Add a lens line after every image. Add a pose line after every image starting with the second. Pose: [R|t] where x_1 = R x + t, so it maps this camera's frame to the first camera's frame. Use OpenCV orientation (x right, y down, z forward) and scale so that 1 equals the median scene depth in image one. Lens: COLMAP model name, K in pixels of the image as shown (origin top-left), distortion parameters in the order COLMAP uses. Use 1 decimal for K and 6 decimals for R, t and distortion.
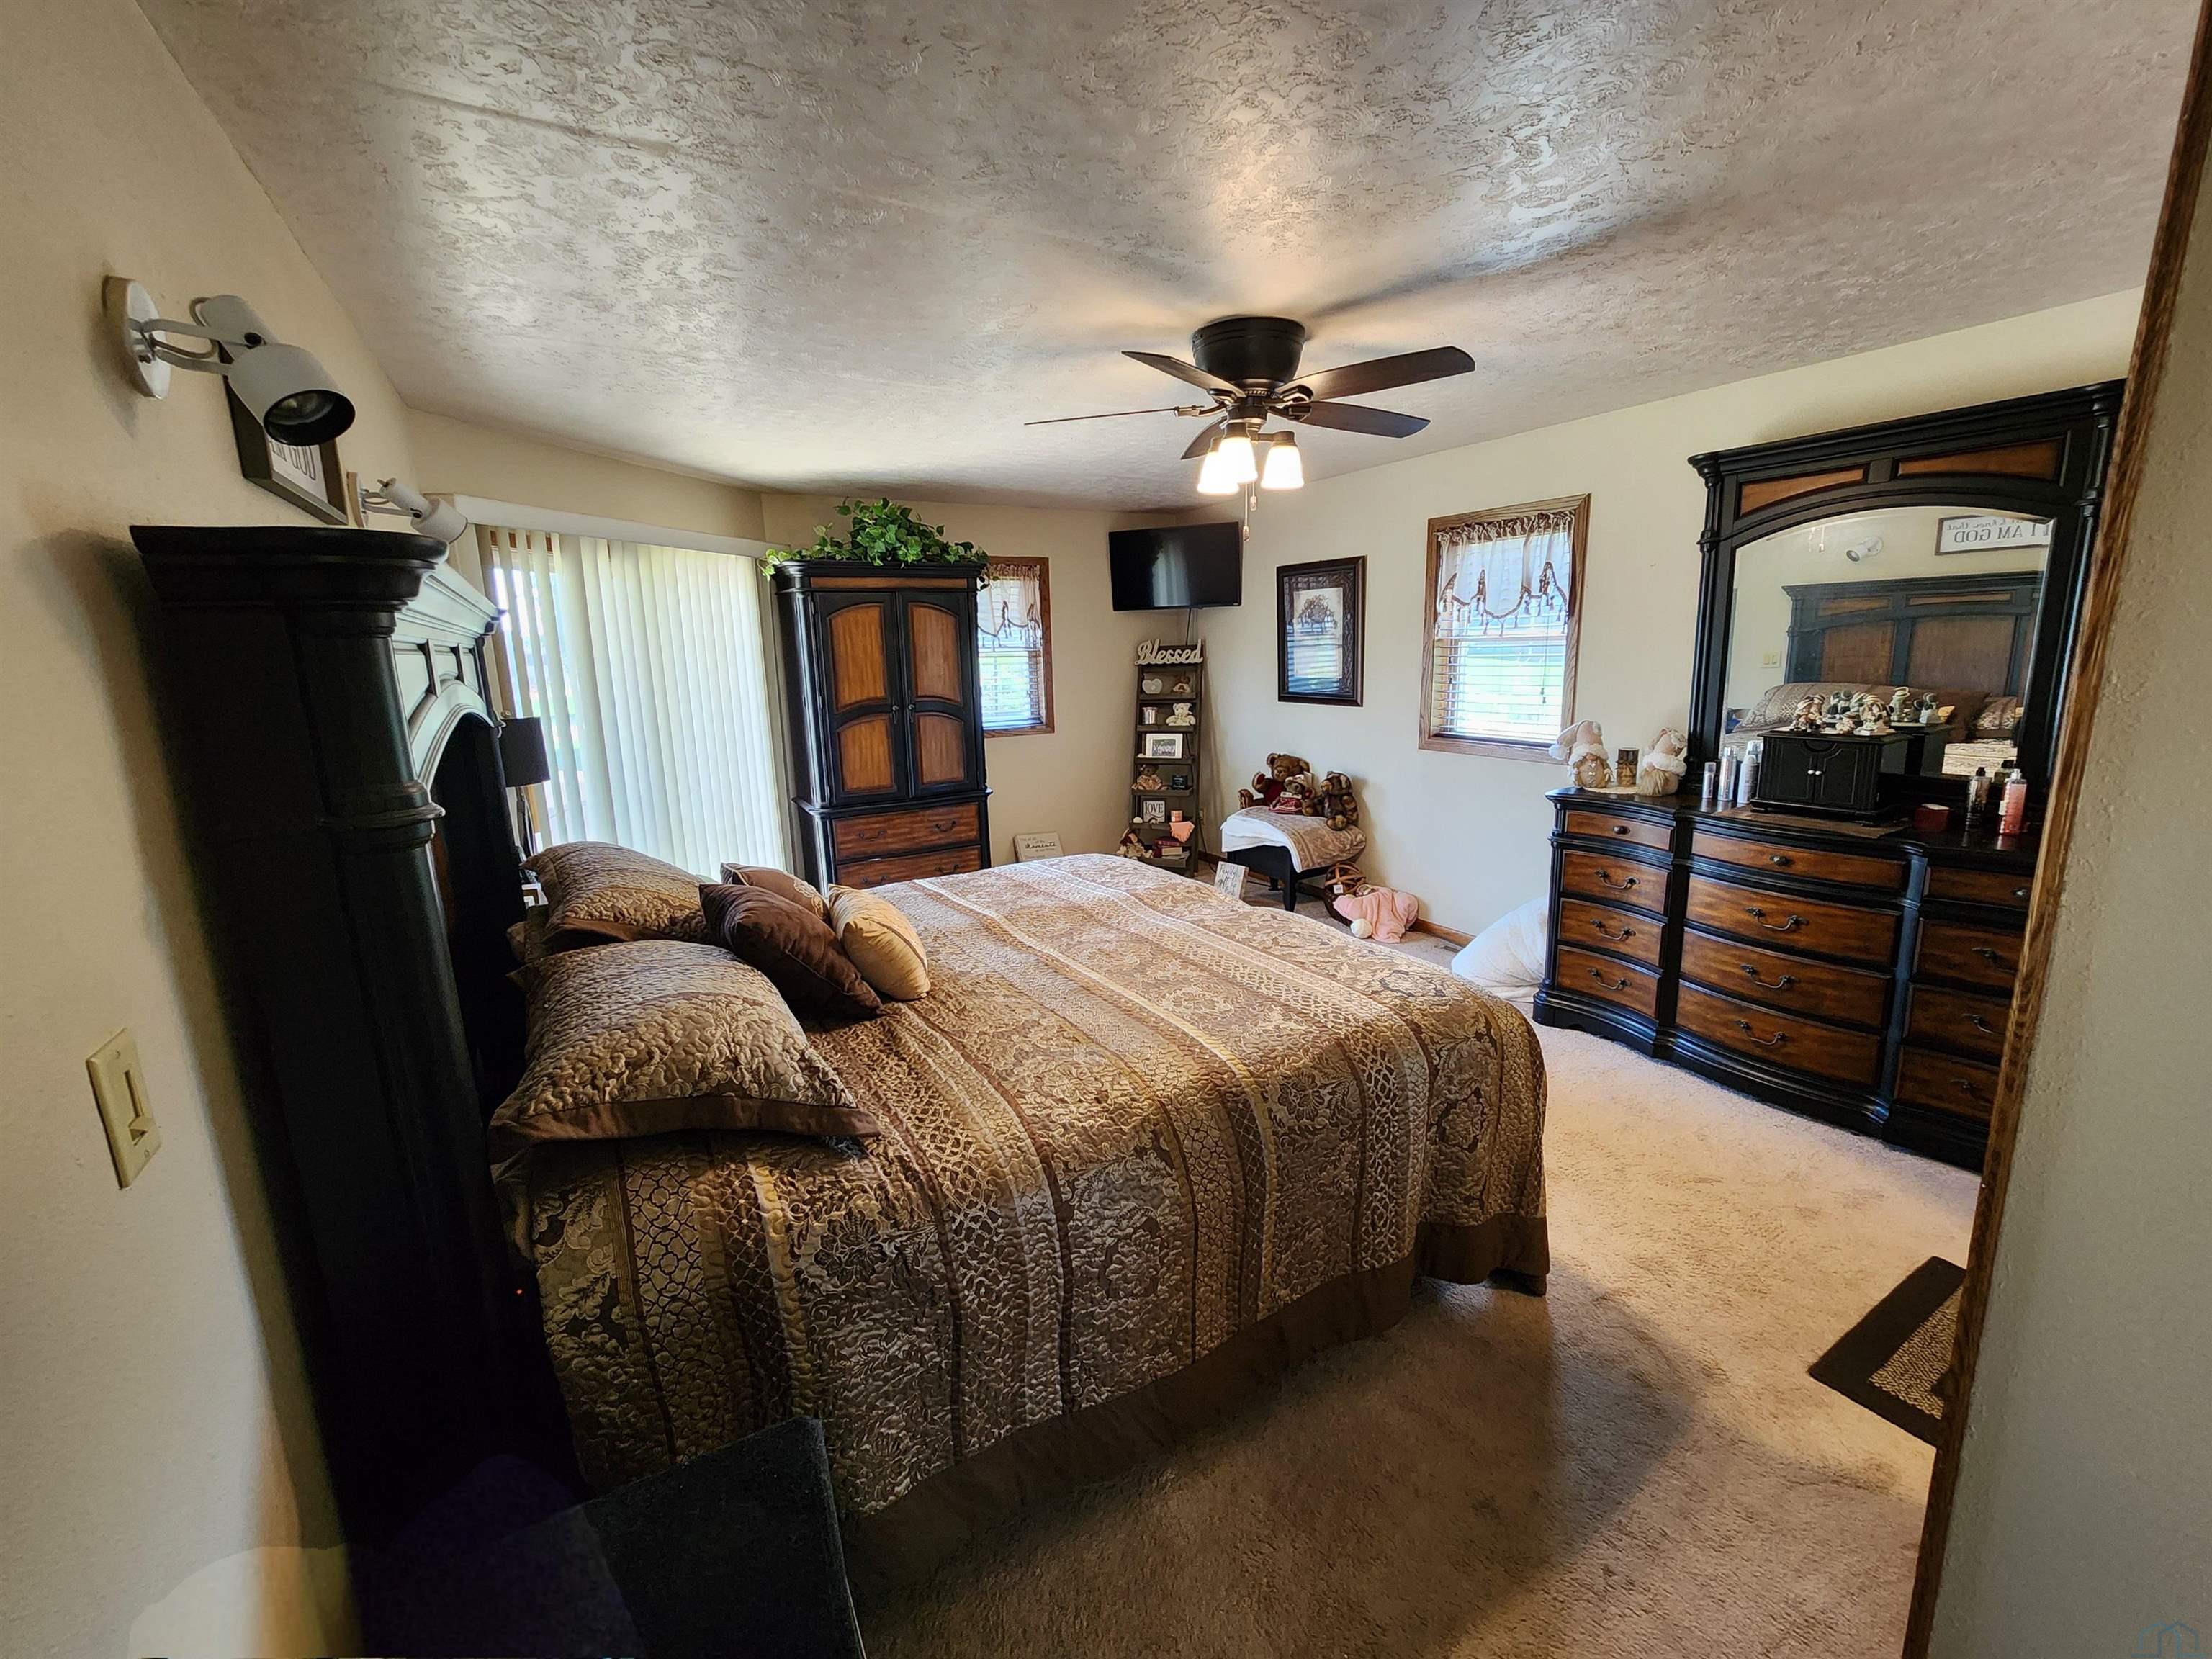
lens RADIAL K [[912.8, 0, 1118.5], [0, 912.8, 821.7], [0, 0, 1]] dist [0.000908, 0.000096]
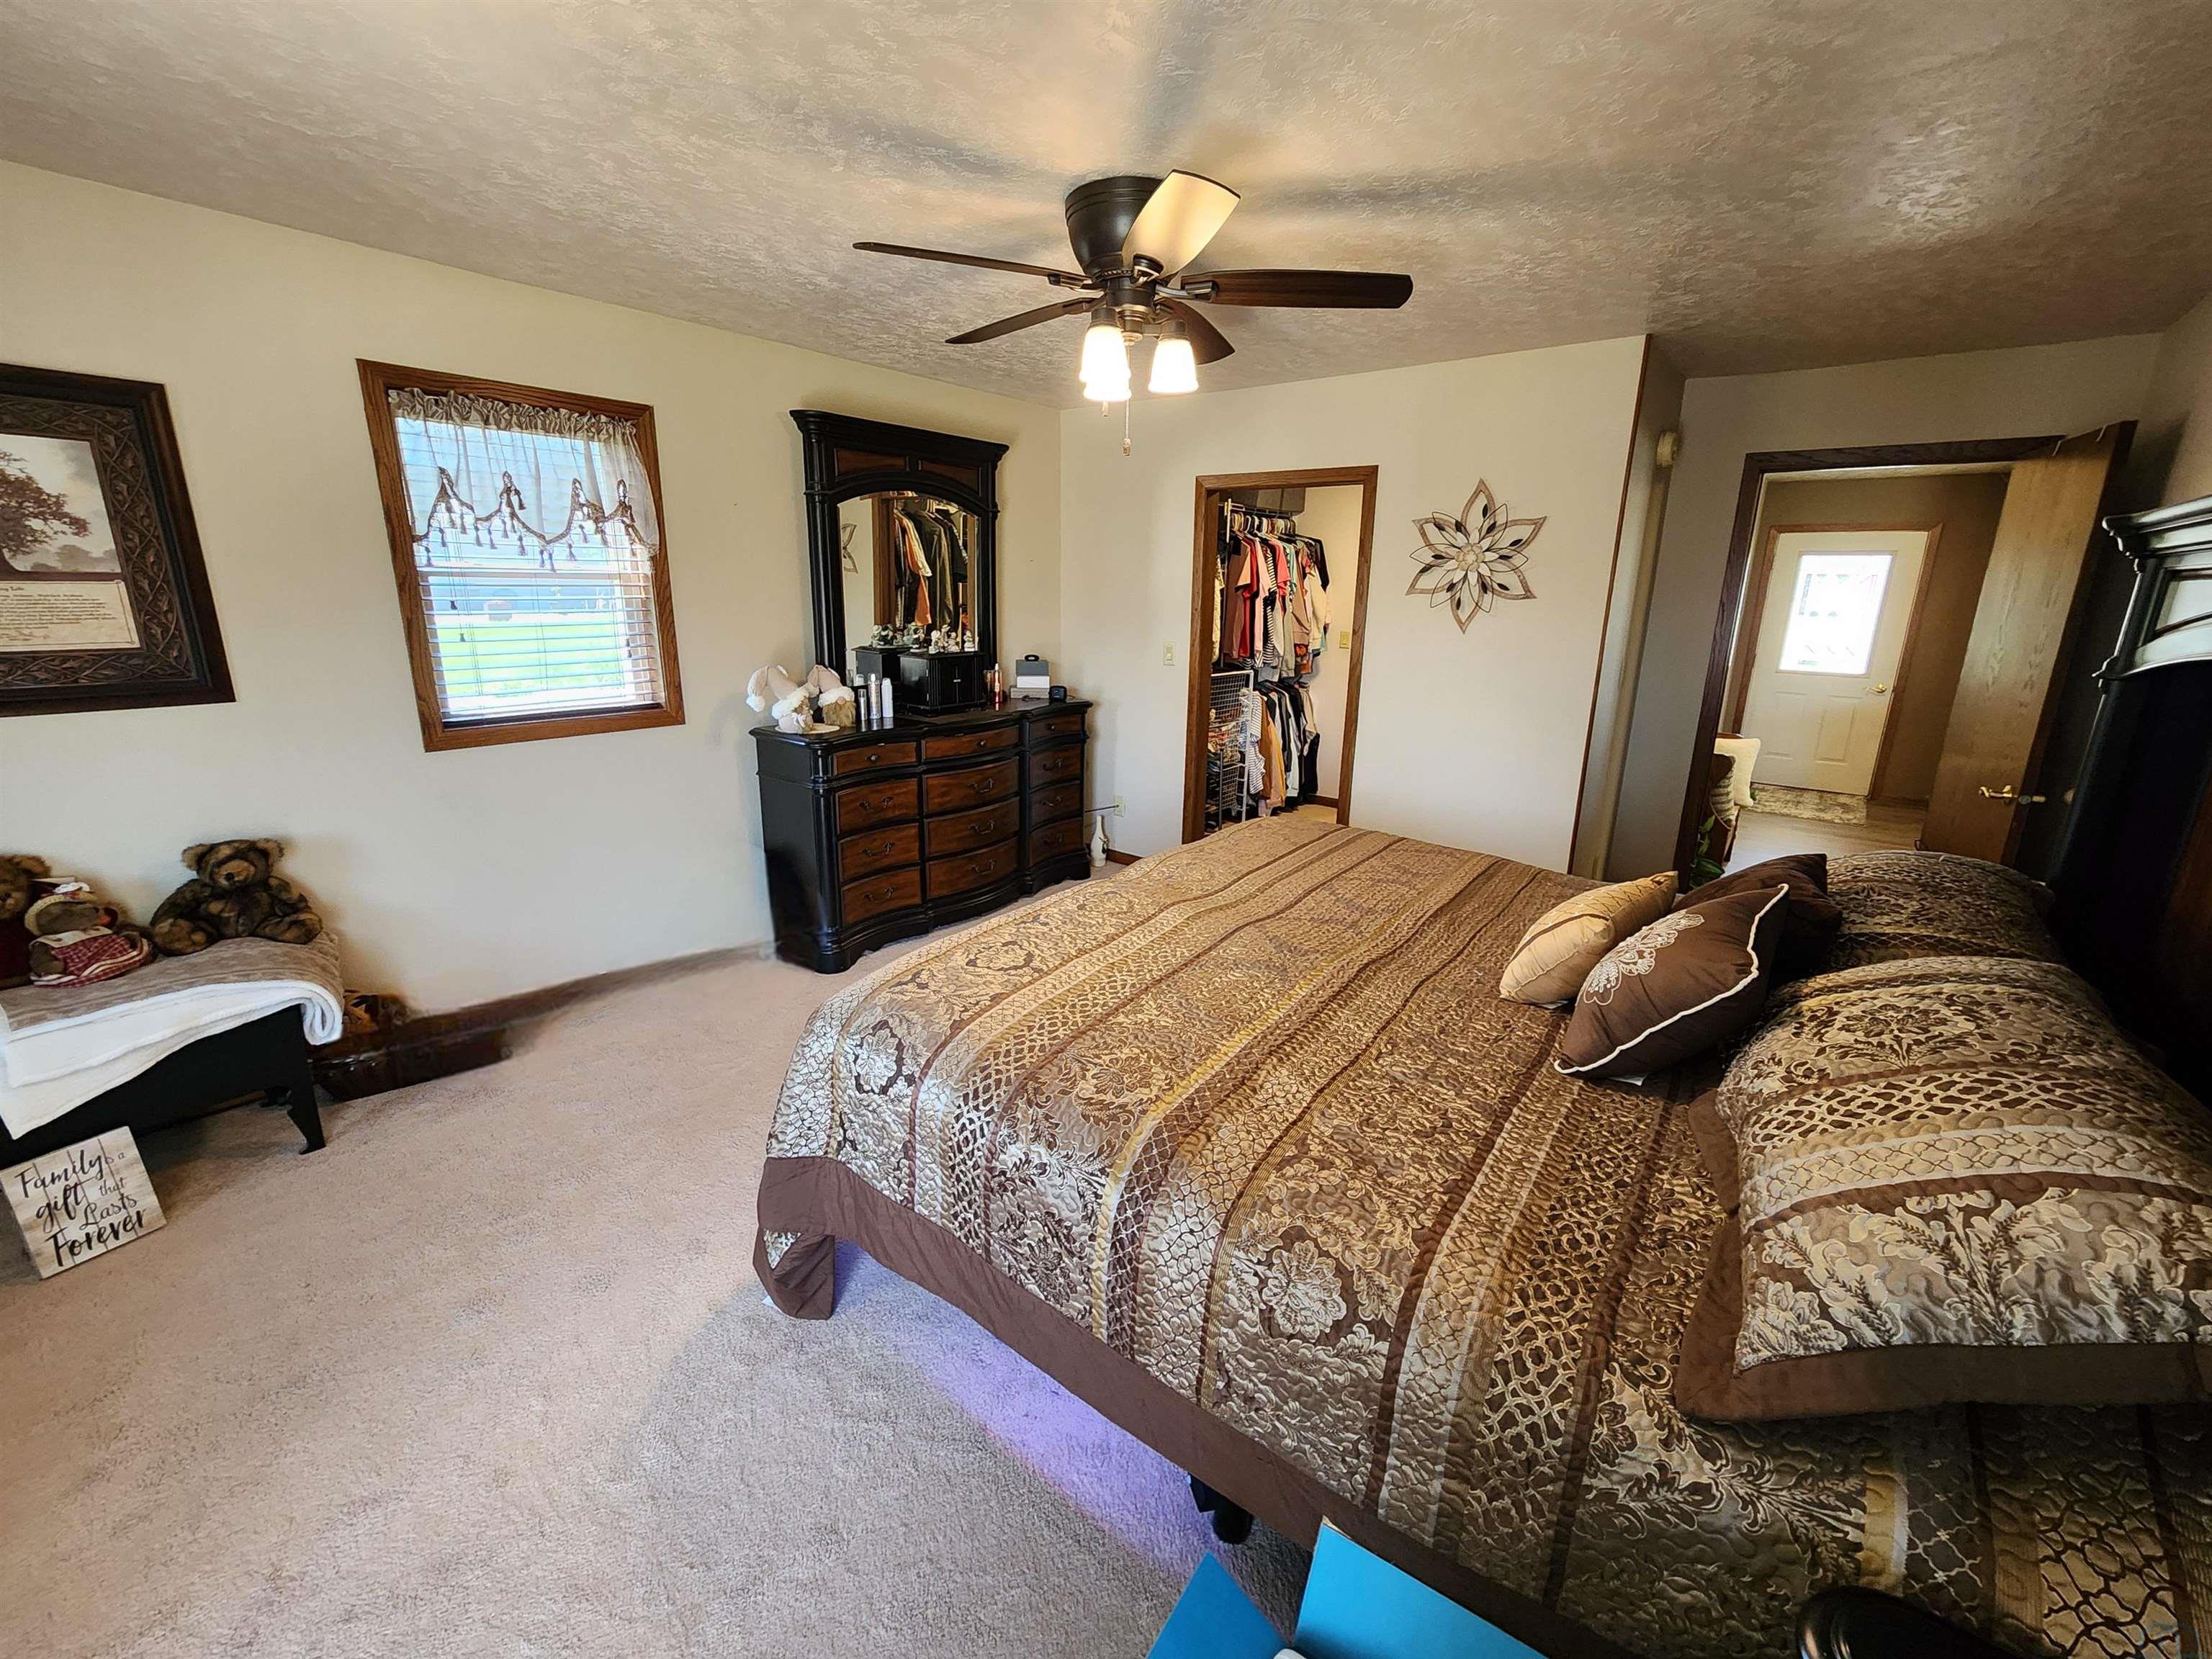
lens RADIAL K [[912.8, 0, 1118.5], [0, 912.8, 821.7], [0, 0, 1]] dist [0.000908, 0.000096]
pose [[-0.357586, -0.215911, 0.908579, -0.413330], [0.173118, 0.940719, 0.291682, -0.137707], [-0.917694, 0.261592, -0.299010, 0.789314]]
